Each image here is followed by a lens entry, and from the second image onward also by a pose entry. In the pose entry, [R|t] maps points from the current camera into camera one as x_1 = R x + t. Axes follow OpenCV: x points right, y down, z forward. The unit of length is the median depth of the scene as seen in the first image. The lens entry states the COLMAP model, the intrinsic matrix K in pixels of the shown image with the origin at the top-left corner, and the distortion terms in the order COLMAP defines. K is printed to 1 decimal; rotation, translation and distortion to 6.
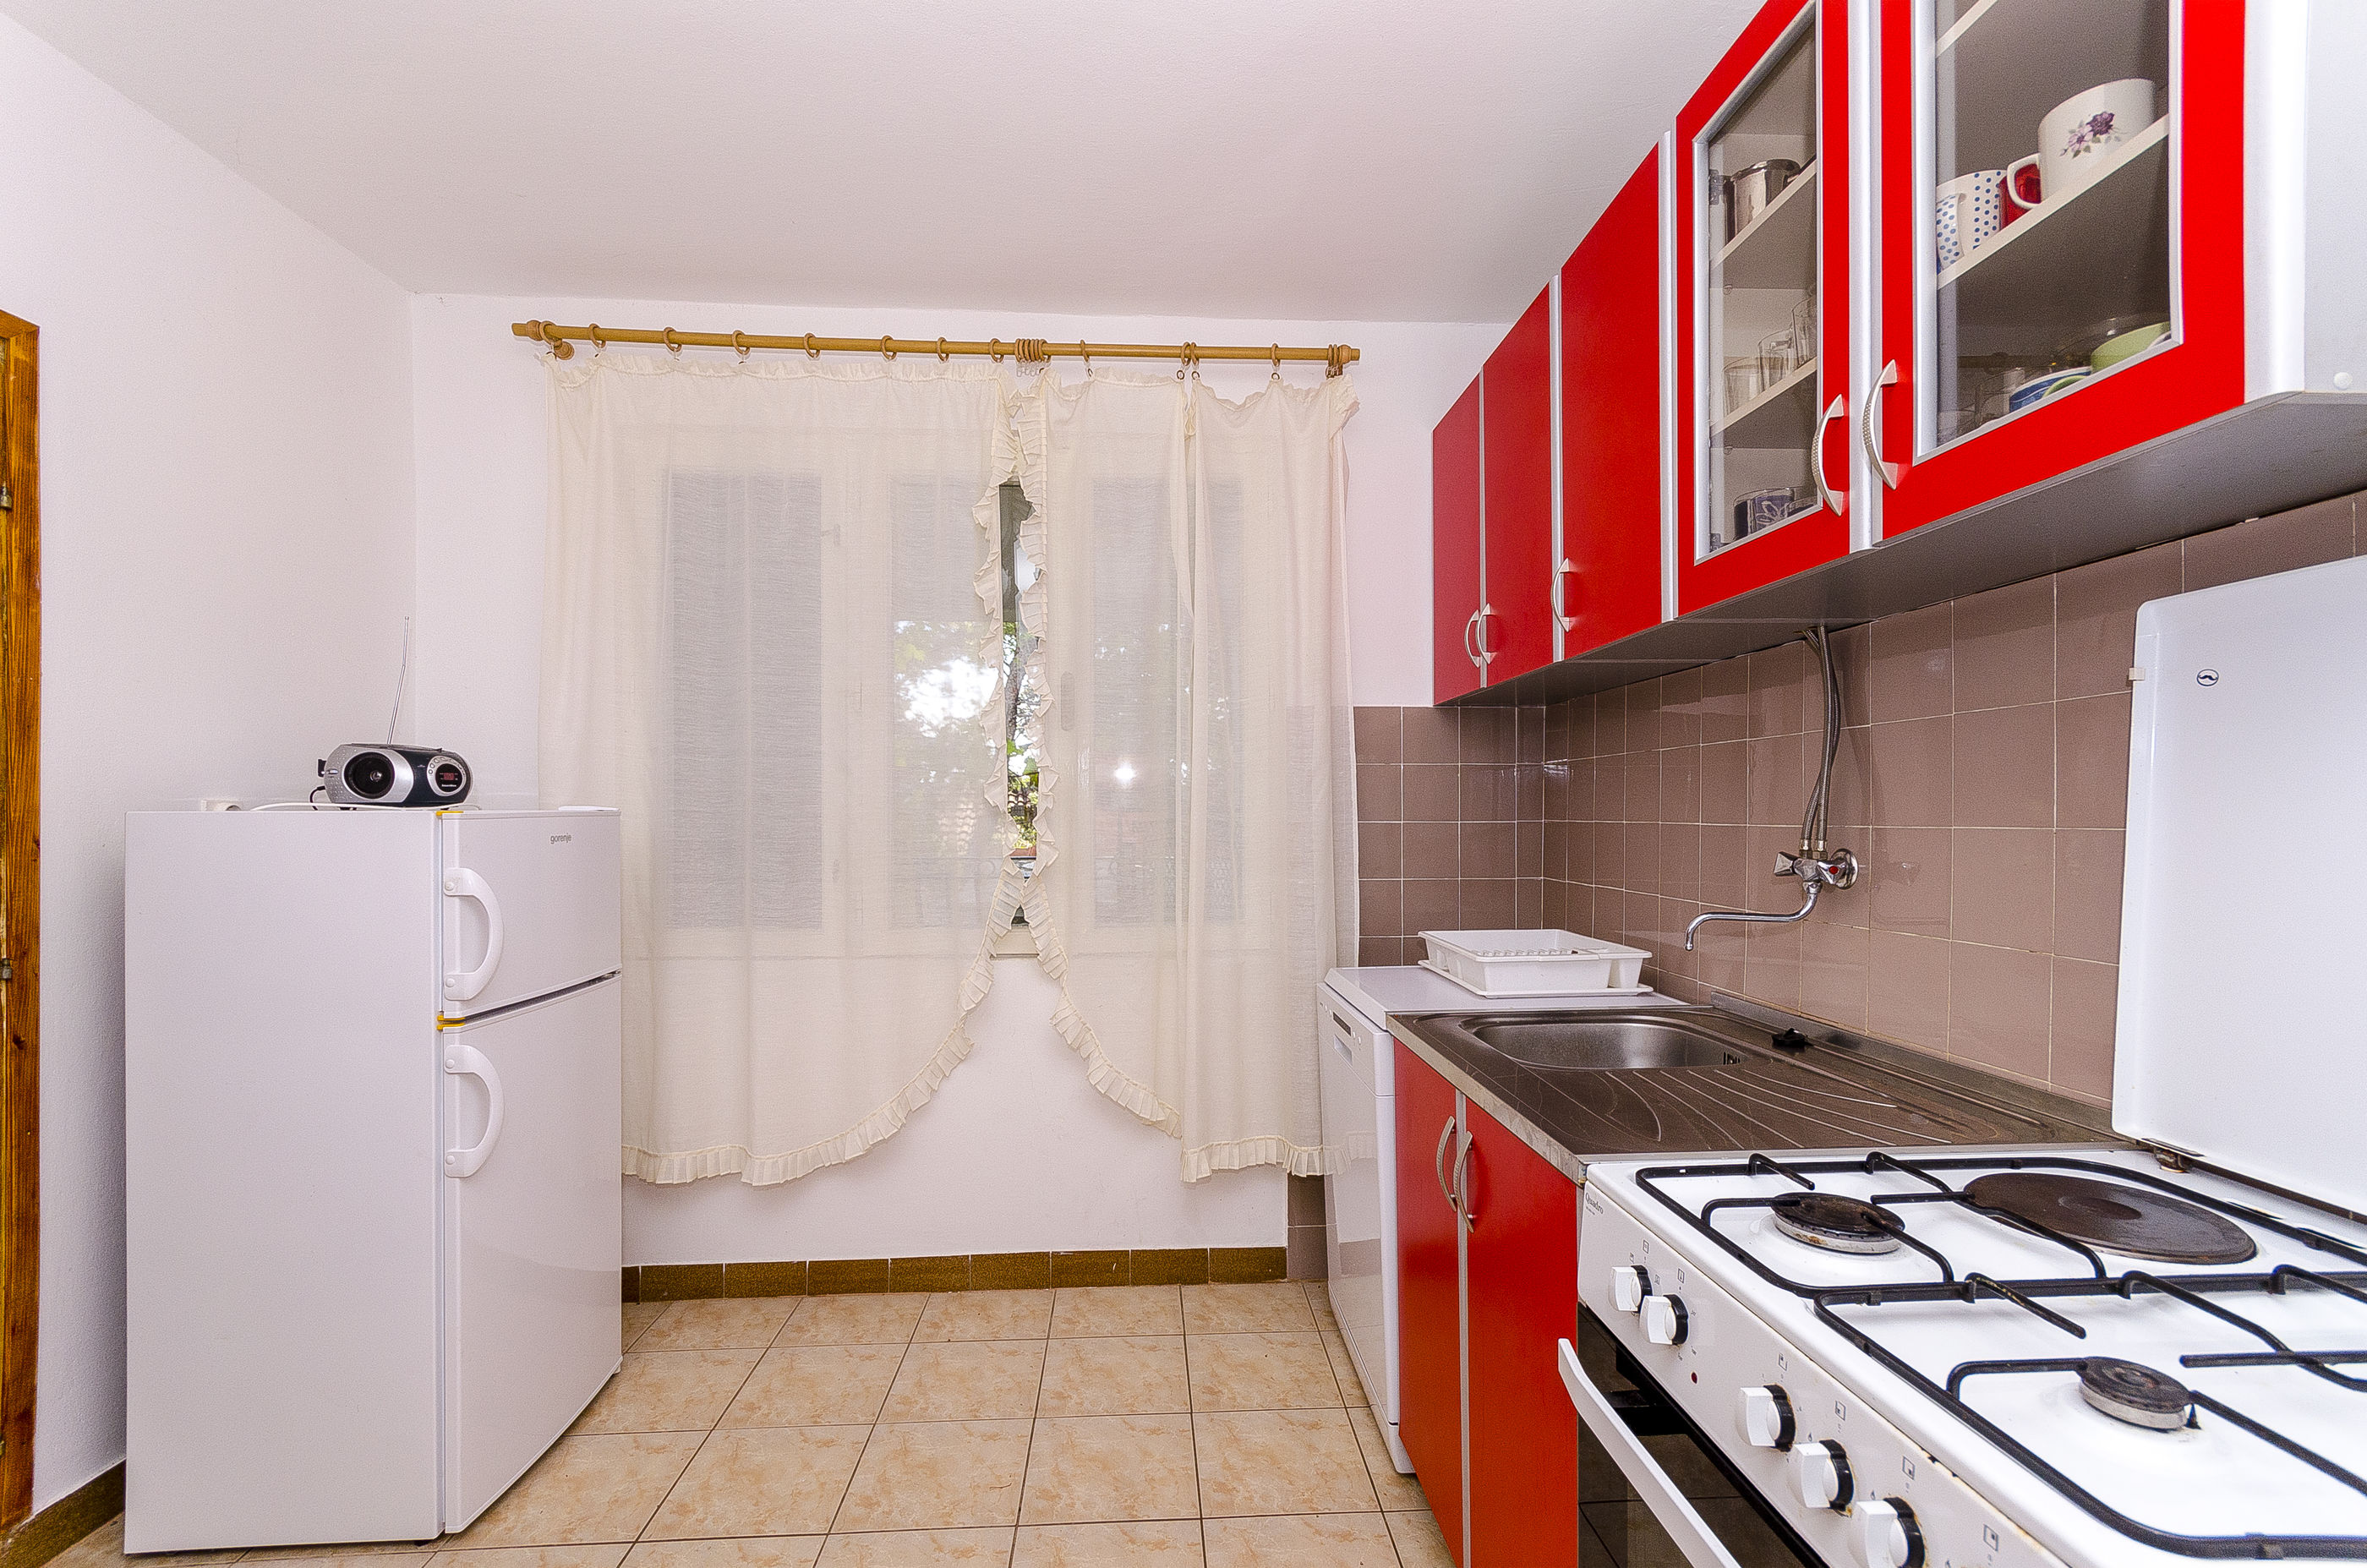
lens RADIAL K [[1029.7, 0, 1190.9], [0, 1029.7, 817.3], [0, 0, 1]] dist [0.010115, 0.000500]
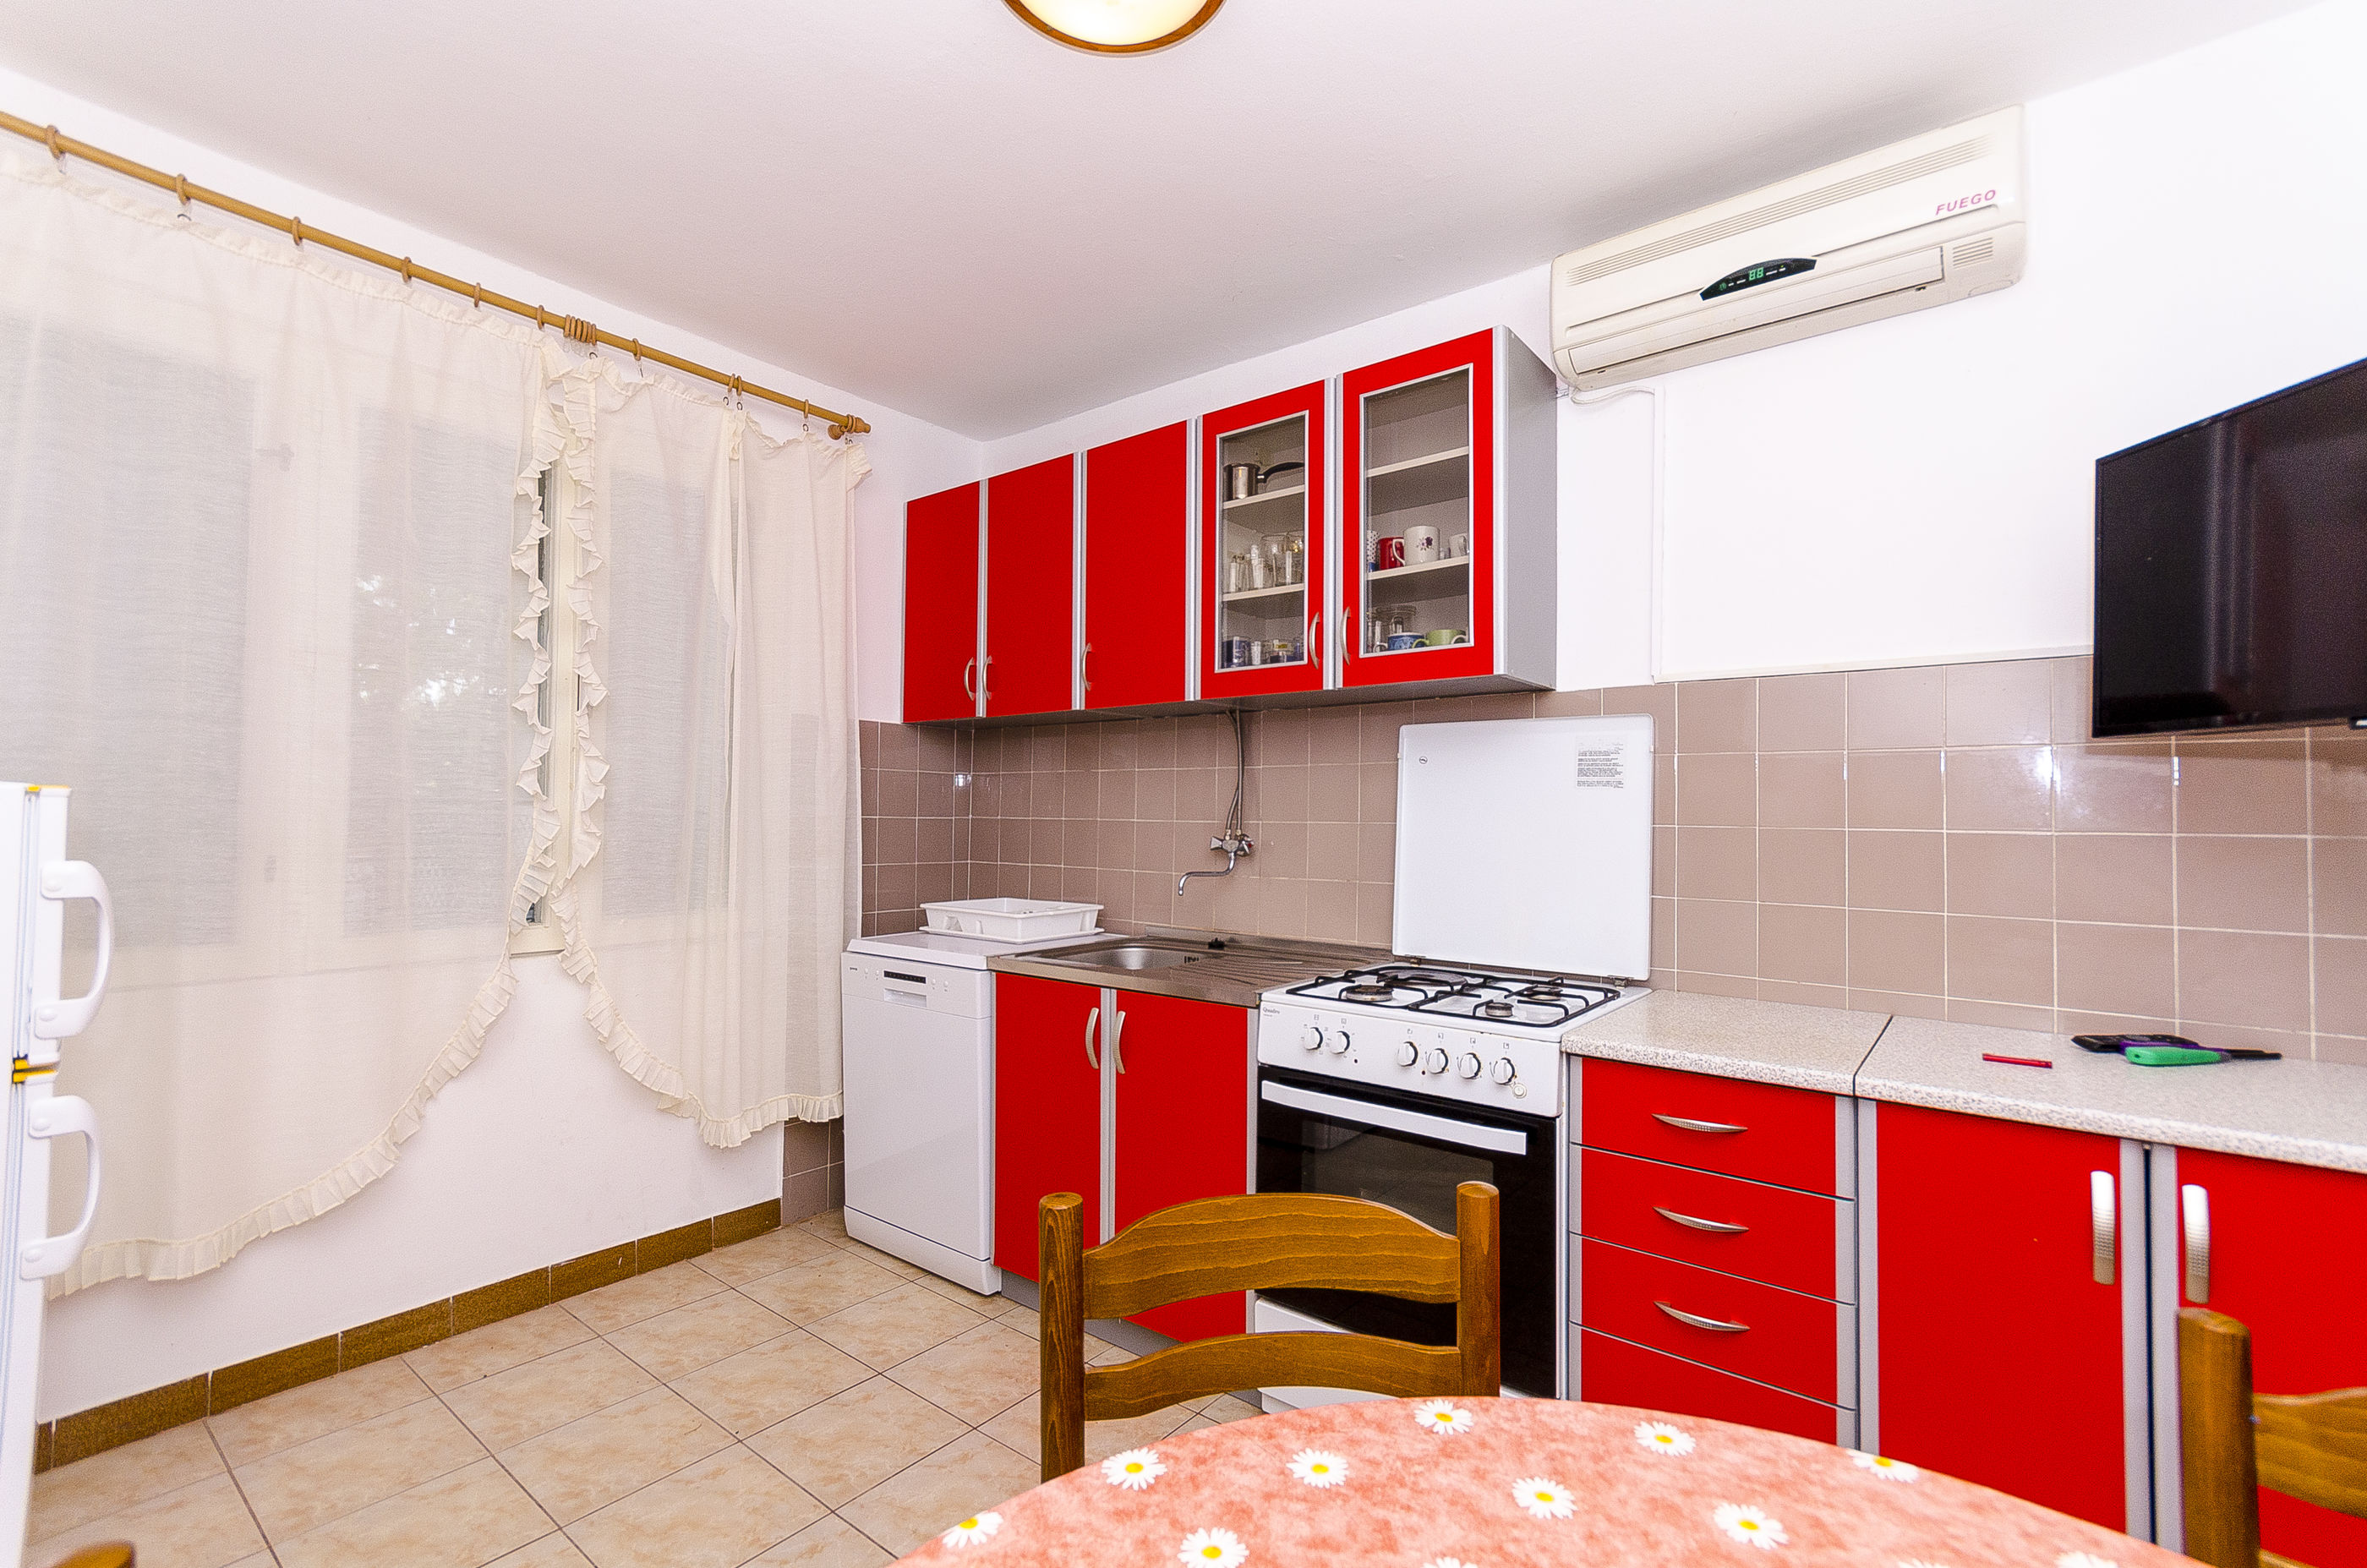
lens RADIAL K [[1029.7, 0, 1183.9], [0, 1029.7, 797.2], [0, 0, 1]] dist [0.010115, 0.000500]
pose [[0.667559, 0.027169, 0.744061, -0.491025], [-0.011568, 0.999592, -0.026122, 0.009301], [-0.744467, 0.008830, 0.667601, -0.076377]]
